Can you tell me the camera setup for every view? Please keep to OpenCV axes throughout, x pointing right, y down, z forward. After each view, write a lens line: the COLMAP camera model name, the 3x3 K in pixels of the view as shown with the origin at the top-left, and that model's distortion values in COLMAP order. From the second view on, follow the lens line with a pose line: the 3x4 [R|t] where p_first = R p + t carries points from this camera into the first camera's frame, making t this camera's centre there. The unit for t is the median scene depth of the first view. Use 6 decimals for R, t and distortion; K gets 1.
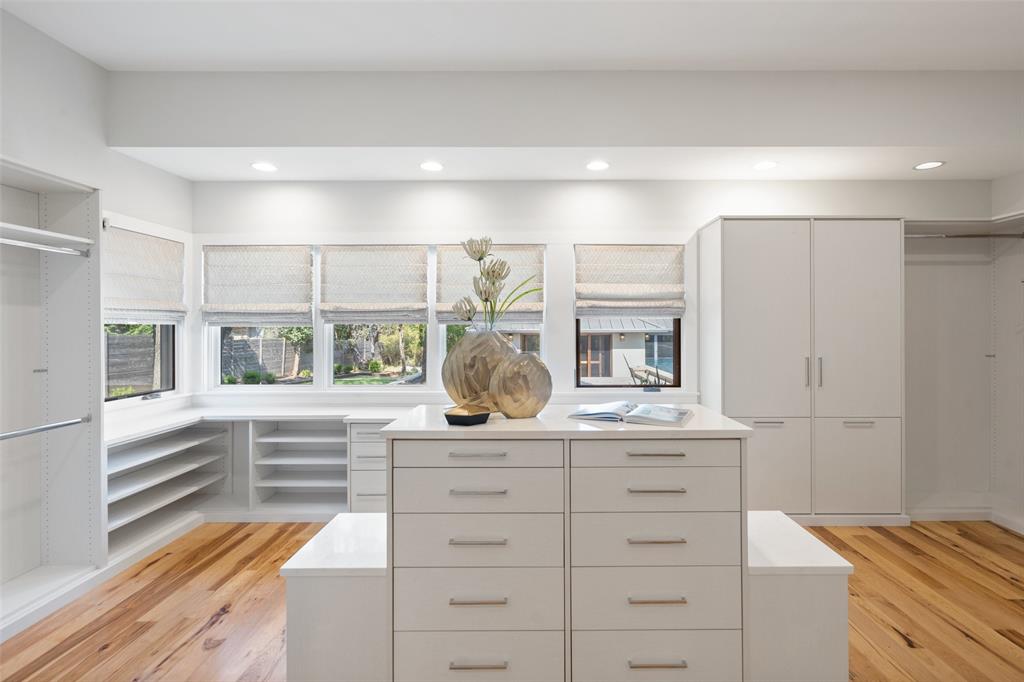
lens RADIAL K [[471.6, 0, 544.4], [0, 471.6, 325.2], [0, 0, 1]] dist [-0.006644, 0.000320]
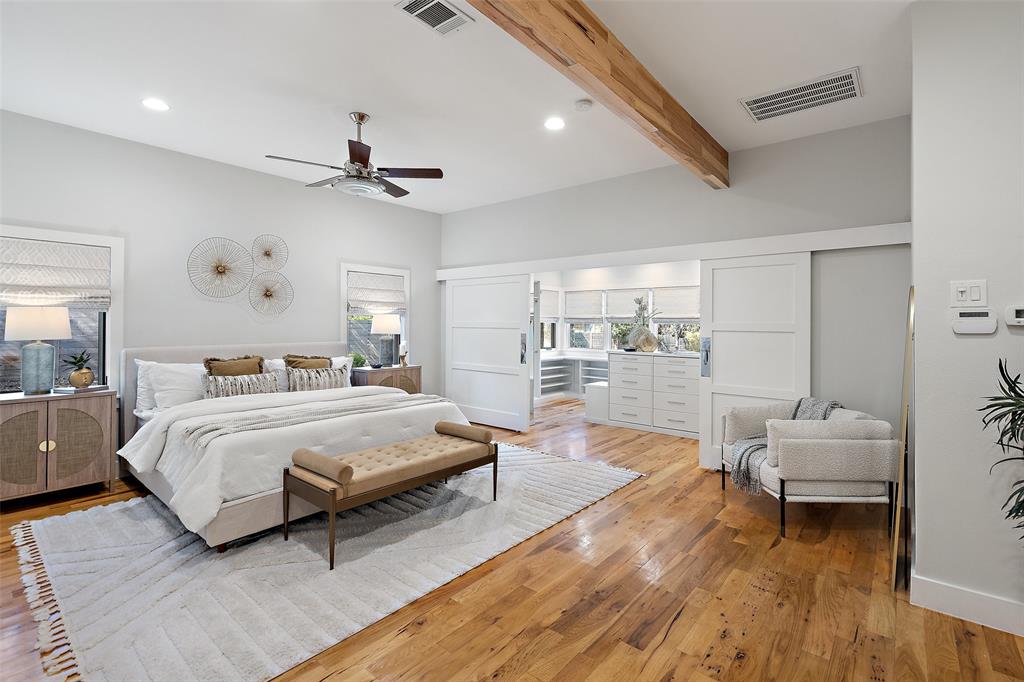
lens RADIAL K [[471.6, 0, 514.5], [0, 471.6, 330.6], [0, 0, 1]] dist [-0.006644, 0.000320]
pose [[0.757307, 0.014519, -0.652897, 0.737018], [-0.003554, 0.999830, 0.018111, -0.006078], [0.653049, -0.011396, 0.757230, -1.112135]]
